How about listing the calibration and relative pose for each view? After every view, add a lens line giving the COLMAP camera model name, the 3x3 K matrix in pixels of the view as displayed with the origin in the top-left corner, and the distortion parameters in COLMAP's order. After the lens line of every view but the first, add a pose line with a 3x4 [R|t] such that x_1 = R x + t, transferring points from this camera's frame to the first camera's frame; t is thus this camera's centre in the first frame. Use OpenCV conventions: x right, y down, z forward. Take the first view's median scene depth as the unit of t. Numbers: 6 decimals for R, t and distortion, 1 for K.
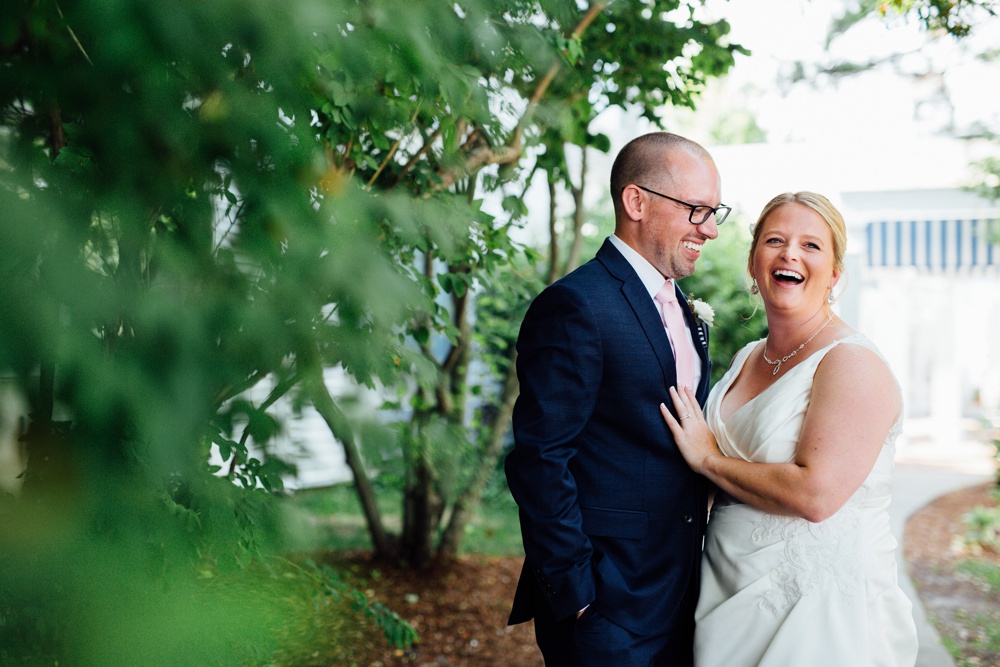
lens RADIAL K [[1452.2, 0, 498.1], [0, 1452.2, 333.3], [0, 0, 1]] dist [-0.039478, 0.000000]
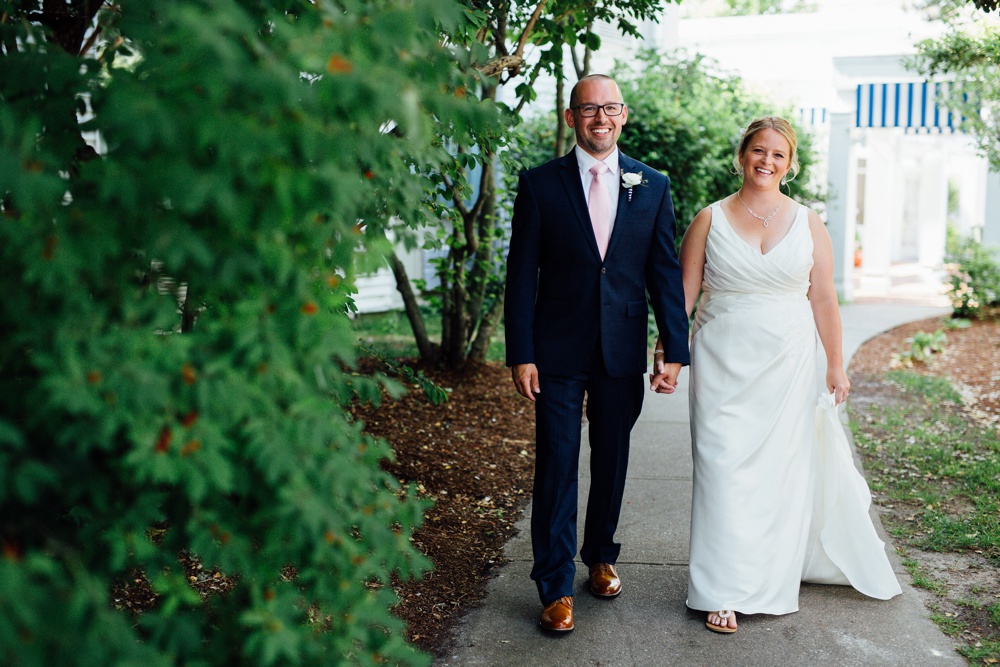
lens RADIAL K [[1452.2, 0, 501.4], [0, 1452.2, 332.5], [0, 0, 1]] dist [-0.039478, 0.000000]
pose [[0.999446, 0.002662, -0.033165, 0.031114], [0.000818, 0.994526, 0.104486, -0.007684], [0.033261, -0.104455, 0.993973, -0.298301]]
